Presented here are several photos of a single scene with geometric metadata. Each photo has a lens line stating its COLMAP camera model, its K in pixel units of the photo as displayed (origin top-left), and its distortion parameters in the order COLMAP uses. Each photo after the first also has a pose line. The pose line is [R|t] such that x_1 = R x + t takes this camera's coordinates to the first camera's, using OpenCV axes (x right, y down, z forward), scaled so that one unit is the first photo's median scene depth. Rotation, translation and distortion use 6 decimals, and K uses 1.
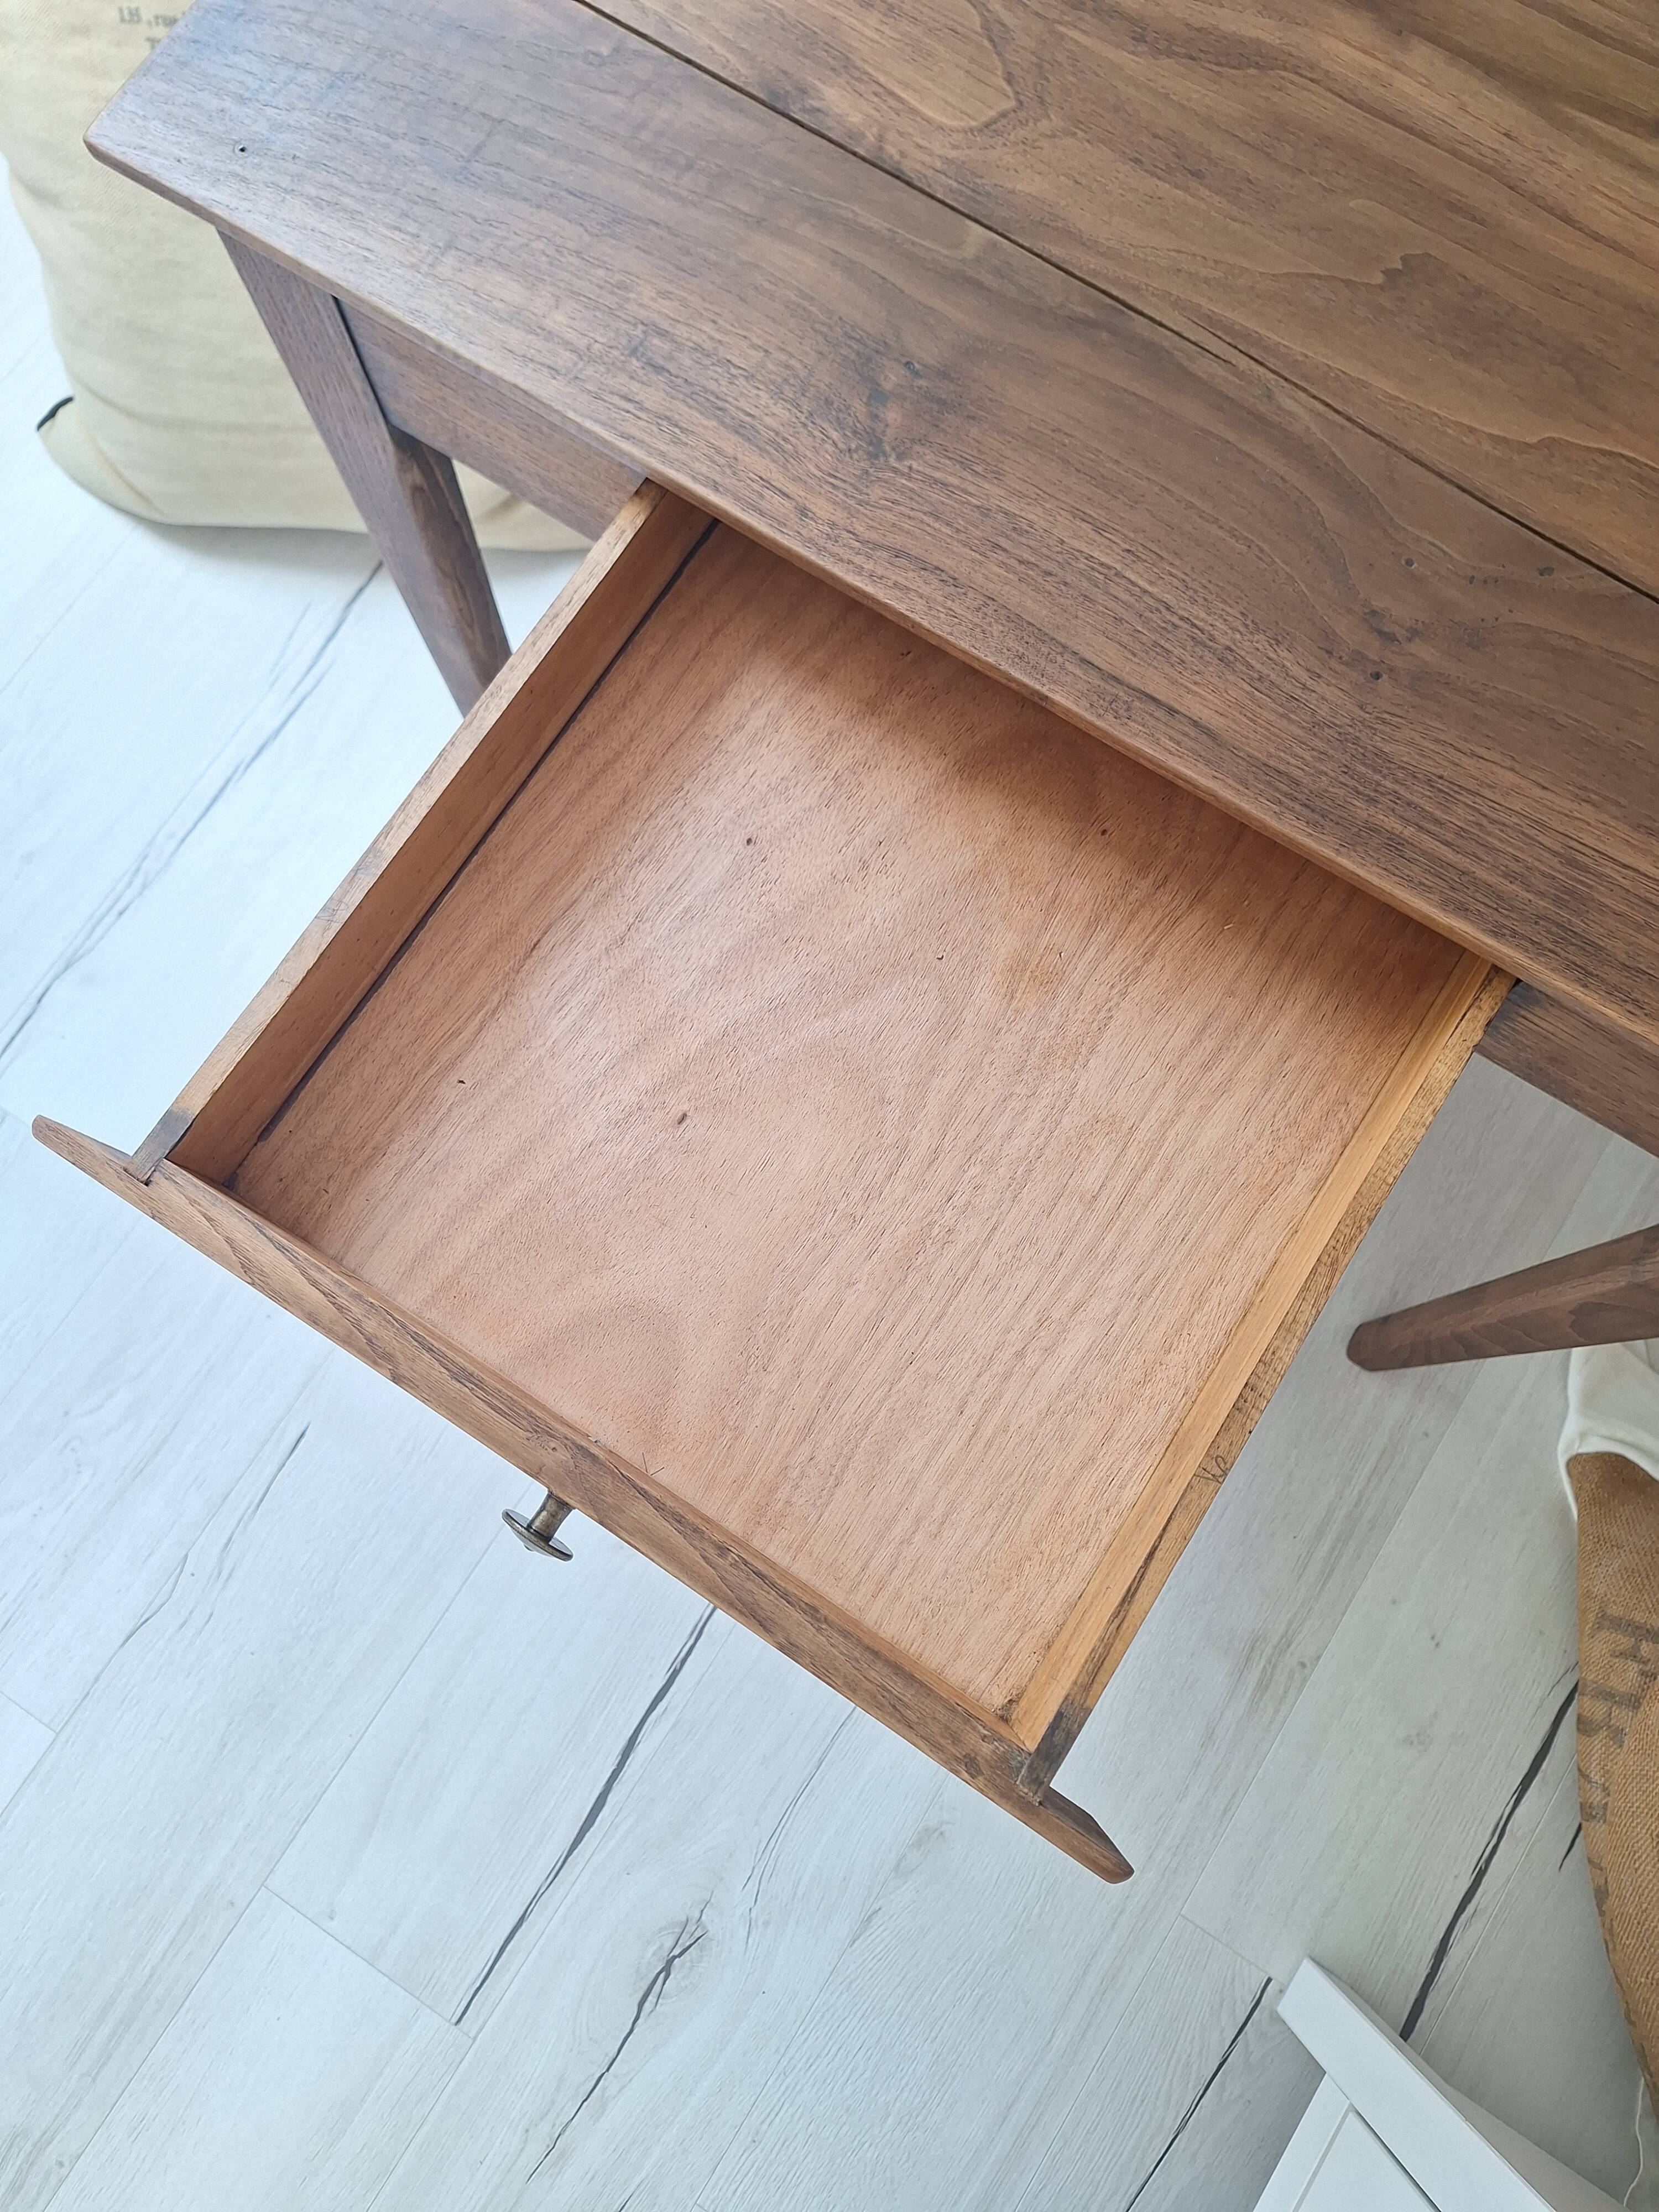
lens RADIAL K [[1561.9, 0, 811.0], [0, 1561.9, 1129.1], [0, 0, 1]] dist [0.034446, -0.034841]
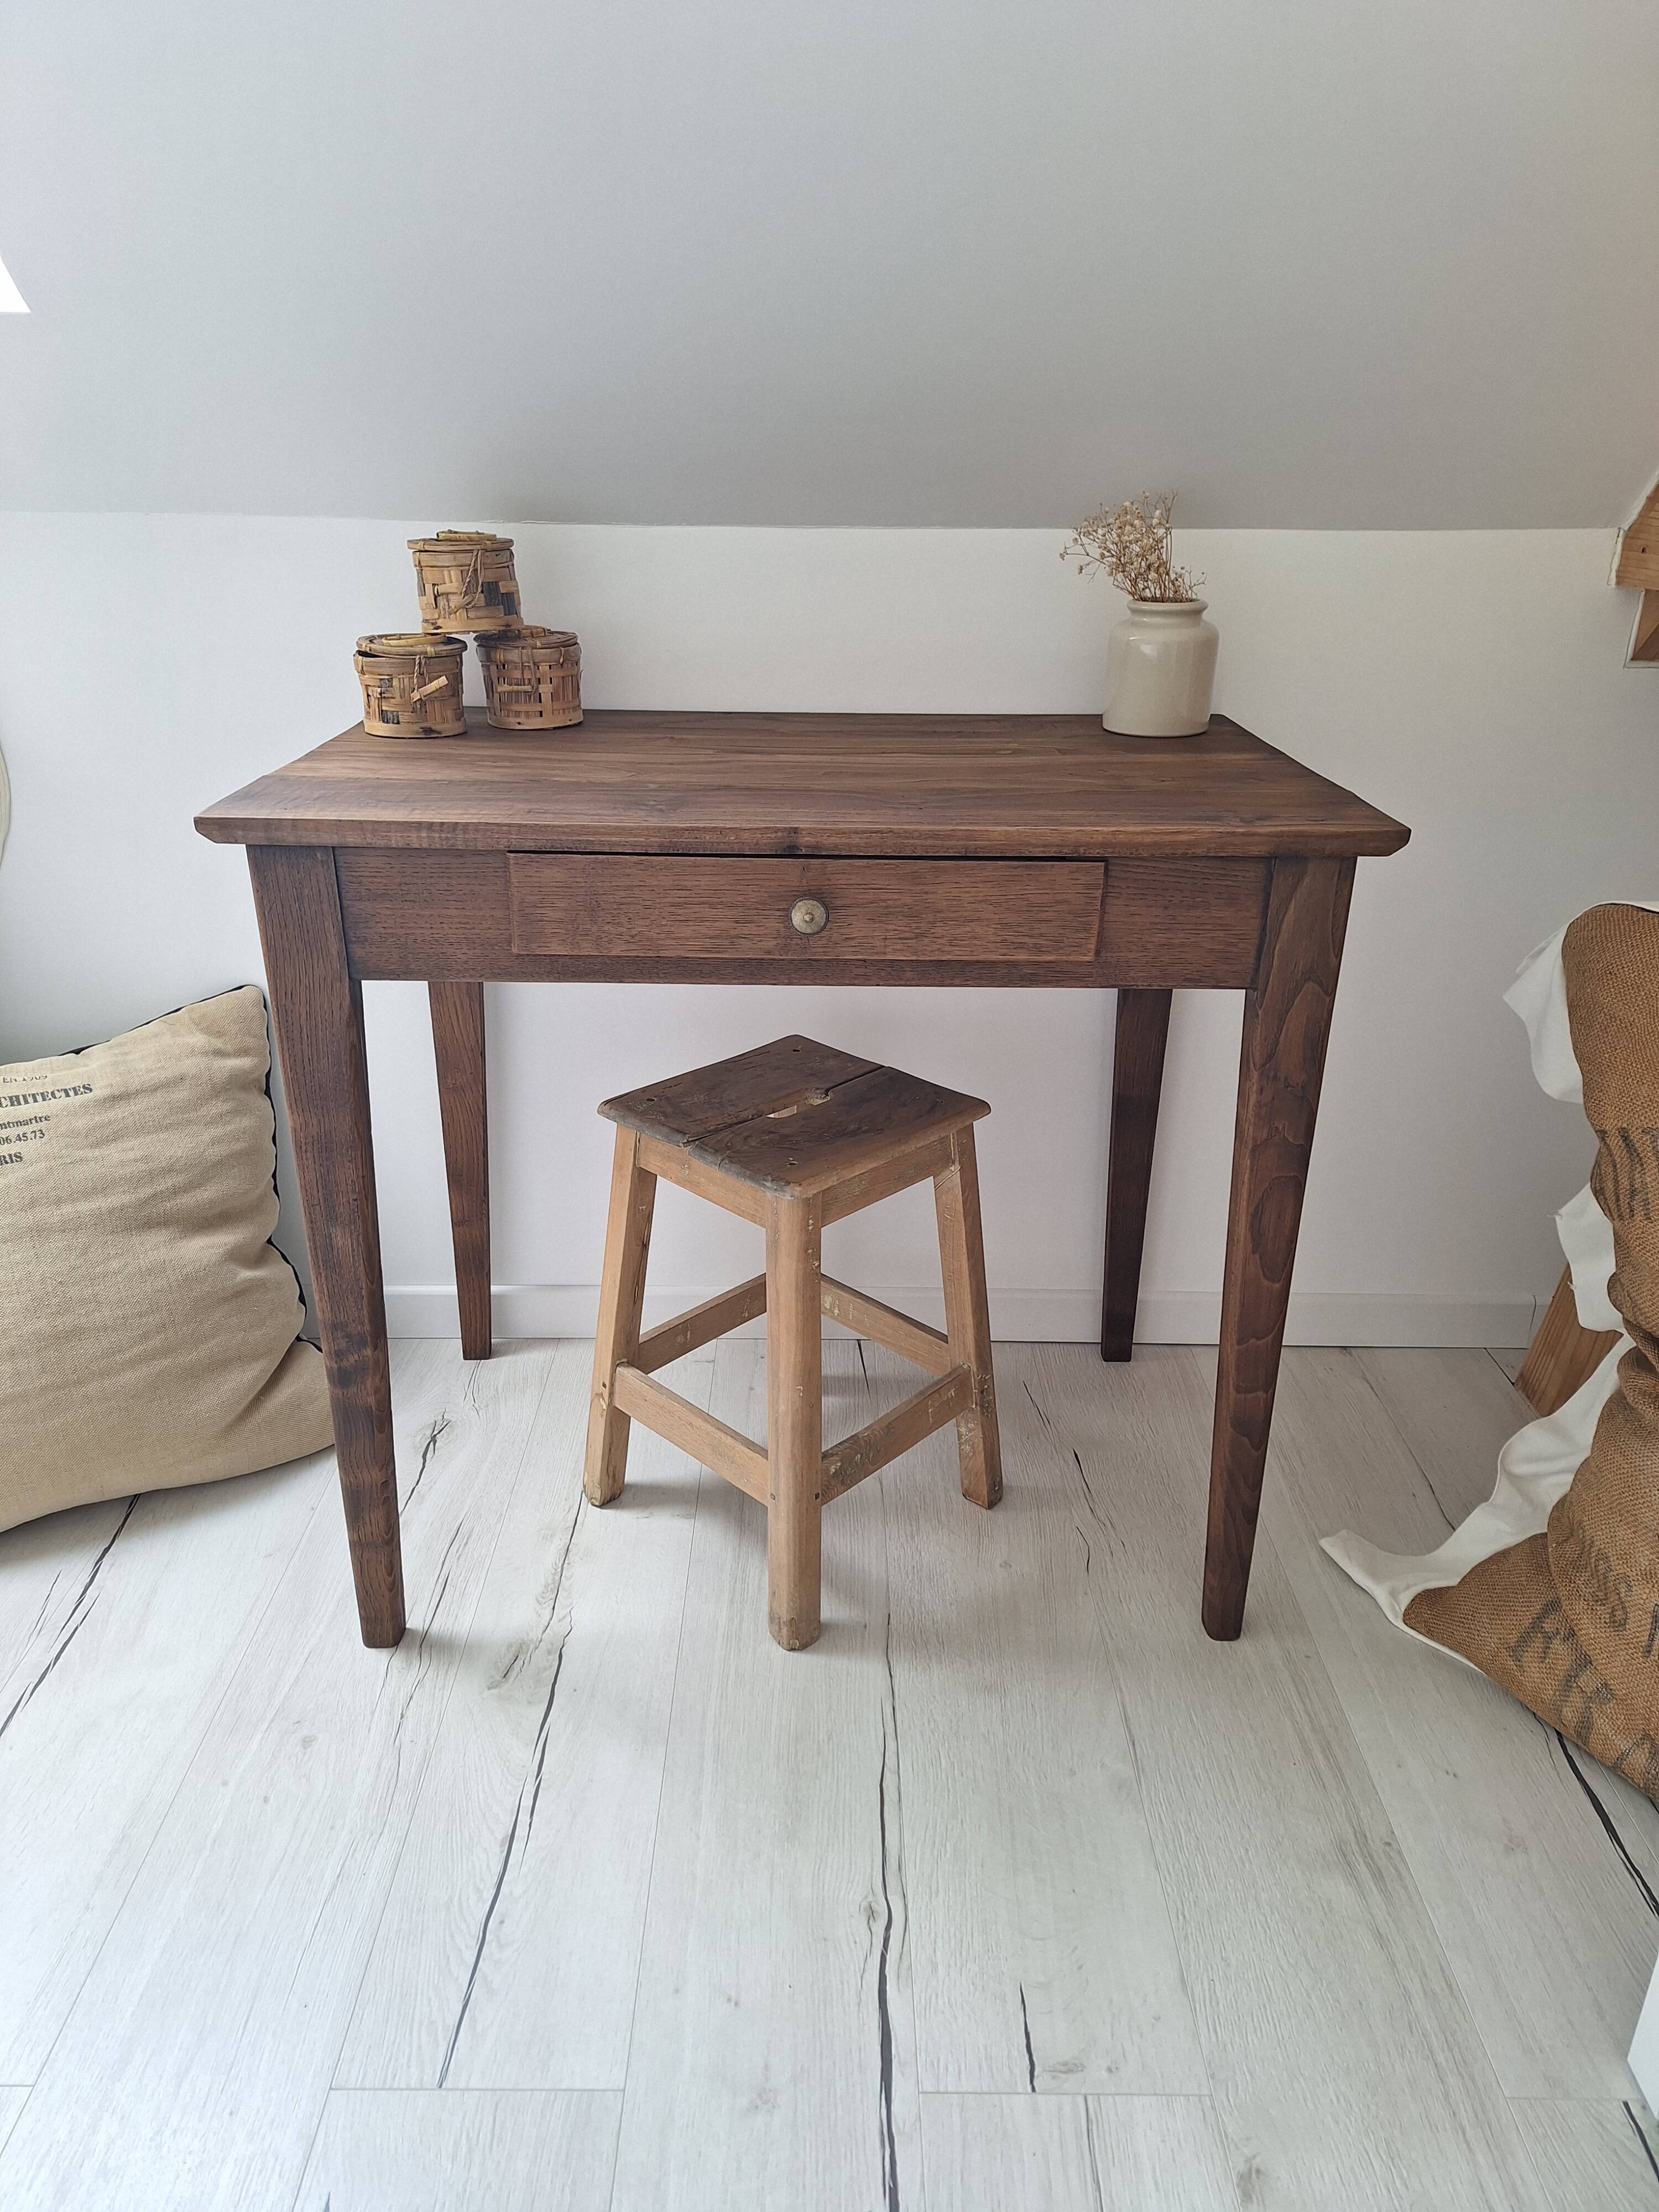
lens RADIAL K [[1540.7, 0, 826.8], [0, 1540.7, 1113.0], [0, 0, 1]] dist [0.071195, -0.056820]
pose [[0.837561, -0.199262, 0.508710, -0.842603], [0.531180, 0.514846, -0.672891, 1.187627], [-0.127826, 0.833804, 0.537059, 0.204294]]
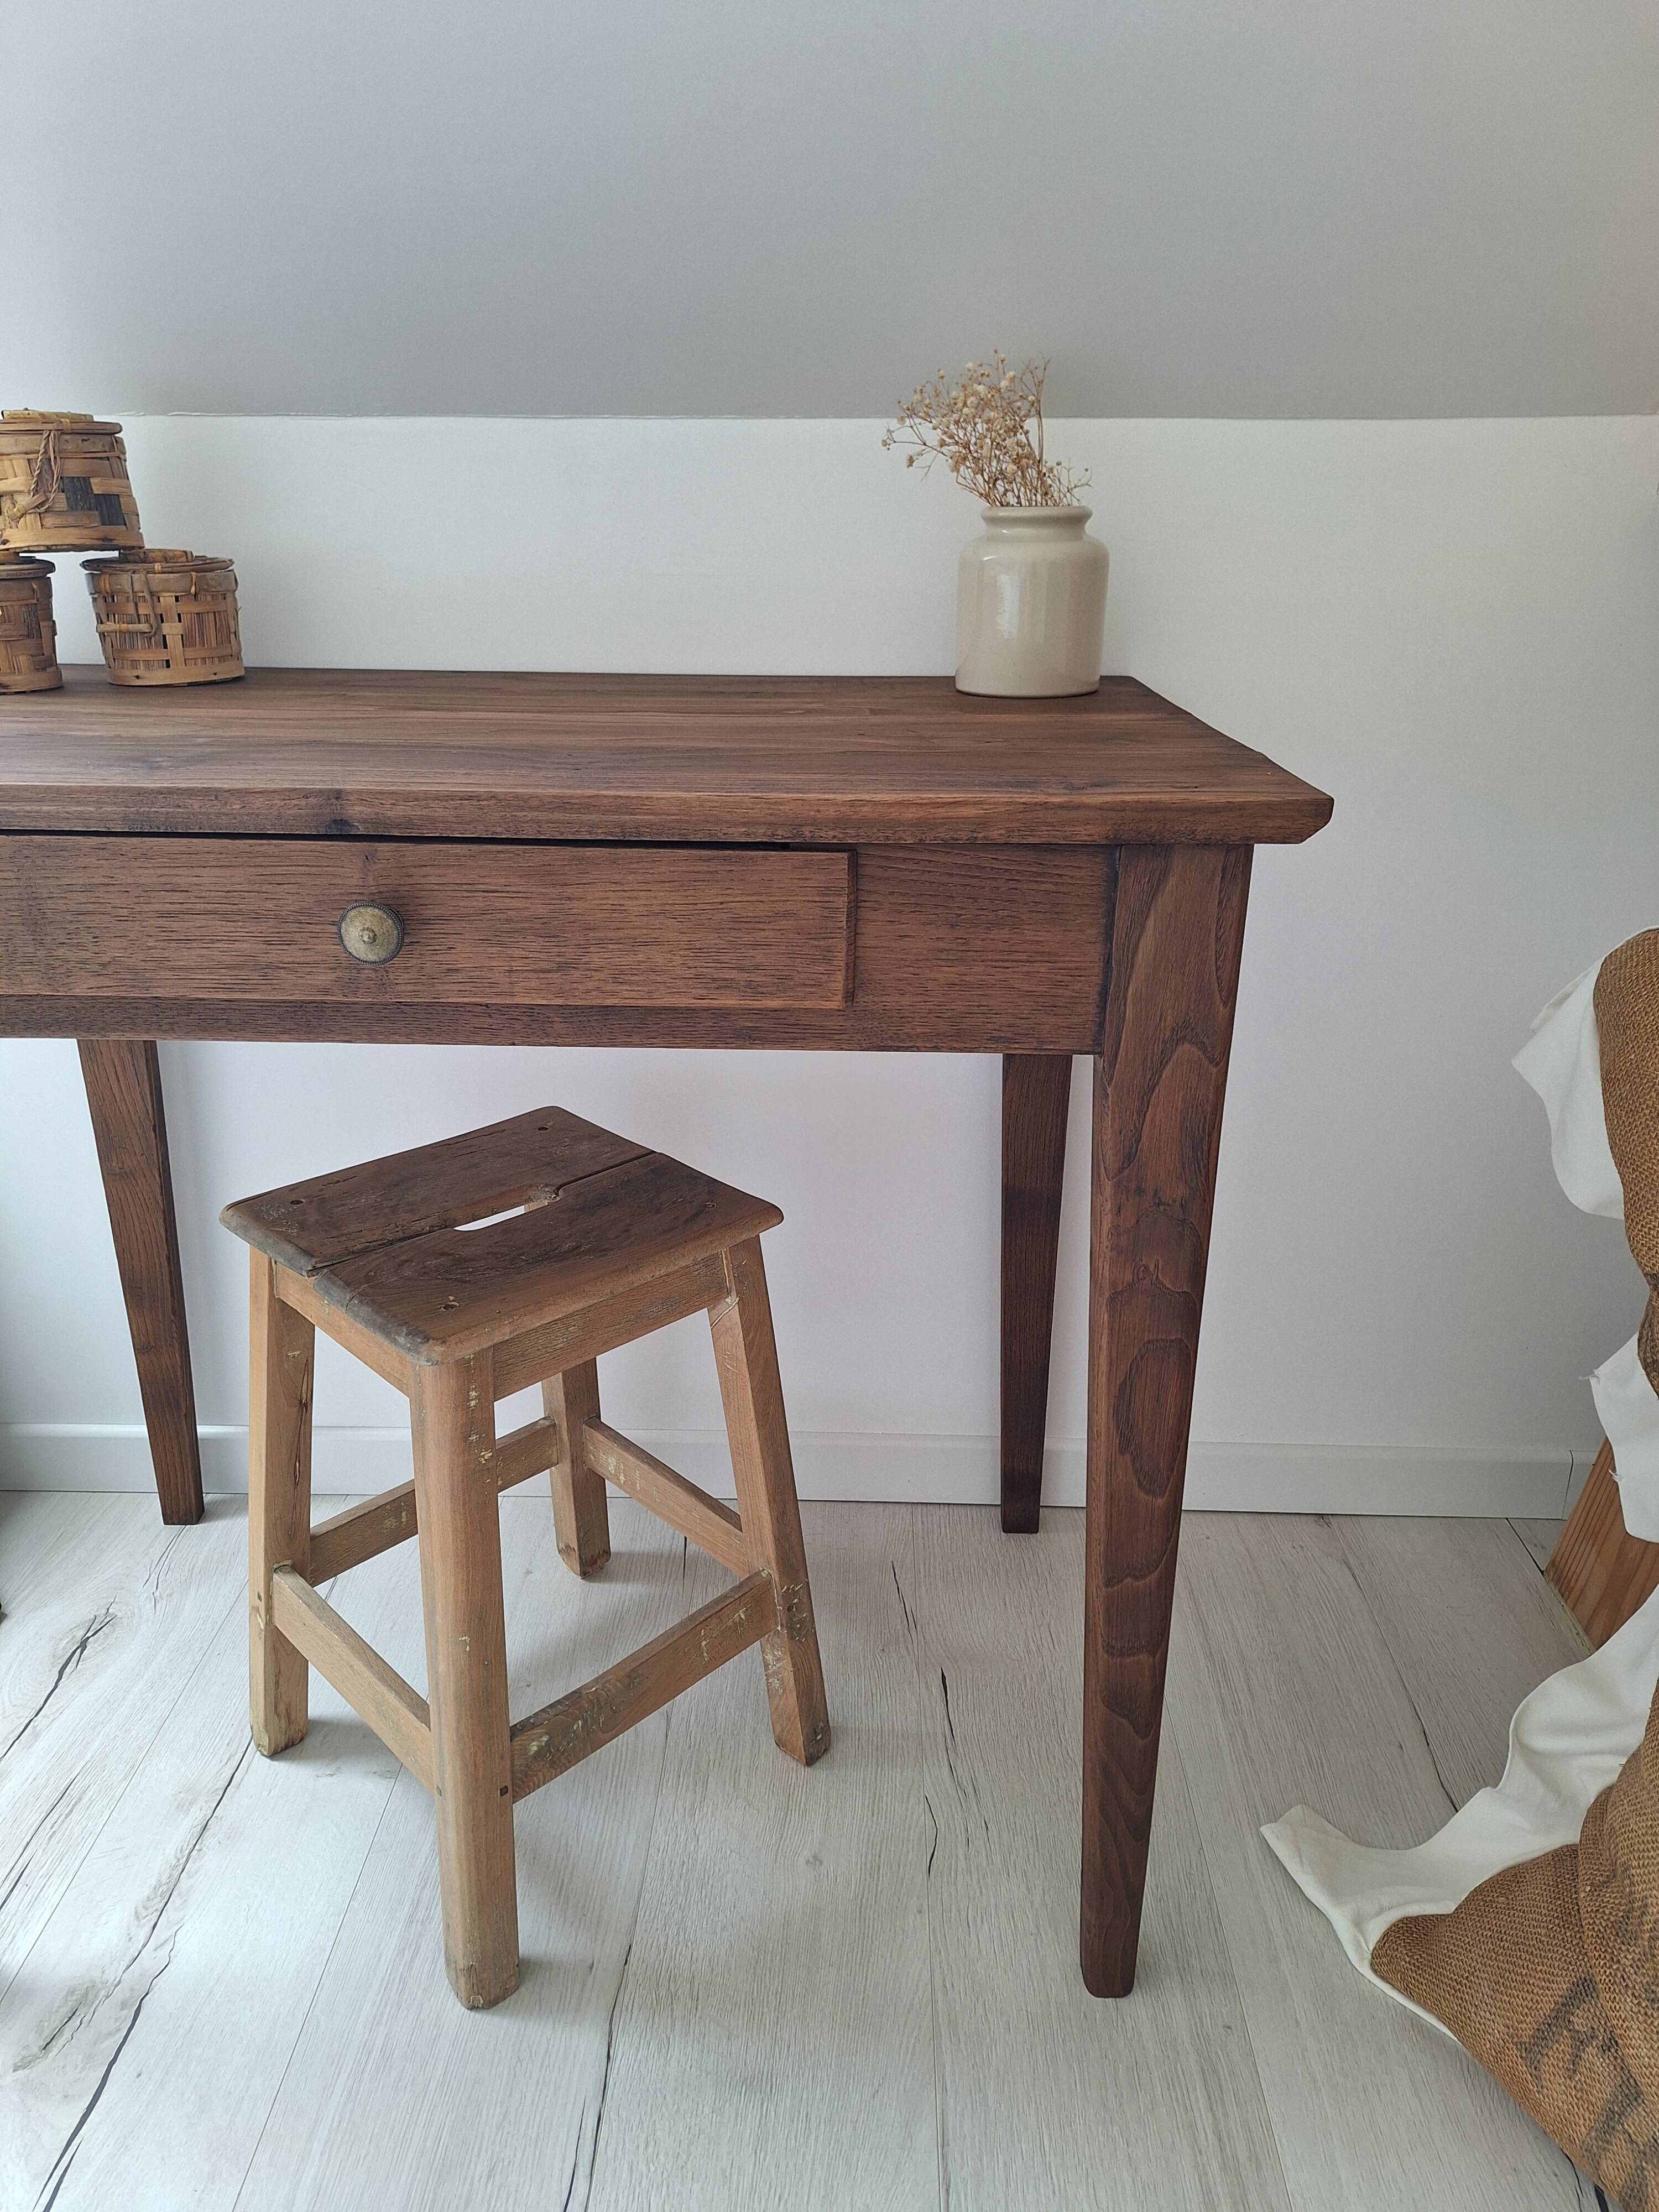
lens RADIAL K [[1533.8, 0, 835.9], [0, 1533.8, 1117.0], [0, 0, 1]] dist [0.107601, -0.149733]
pose [[0.851644, -0.181316, 0.491760, -0.159289], [0.510661, 0.498329, -0.700638, 0.861879], [-0.118022, 0.847816, 0.516990, 0.484166]]
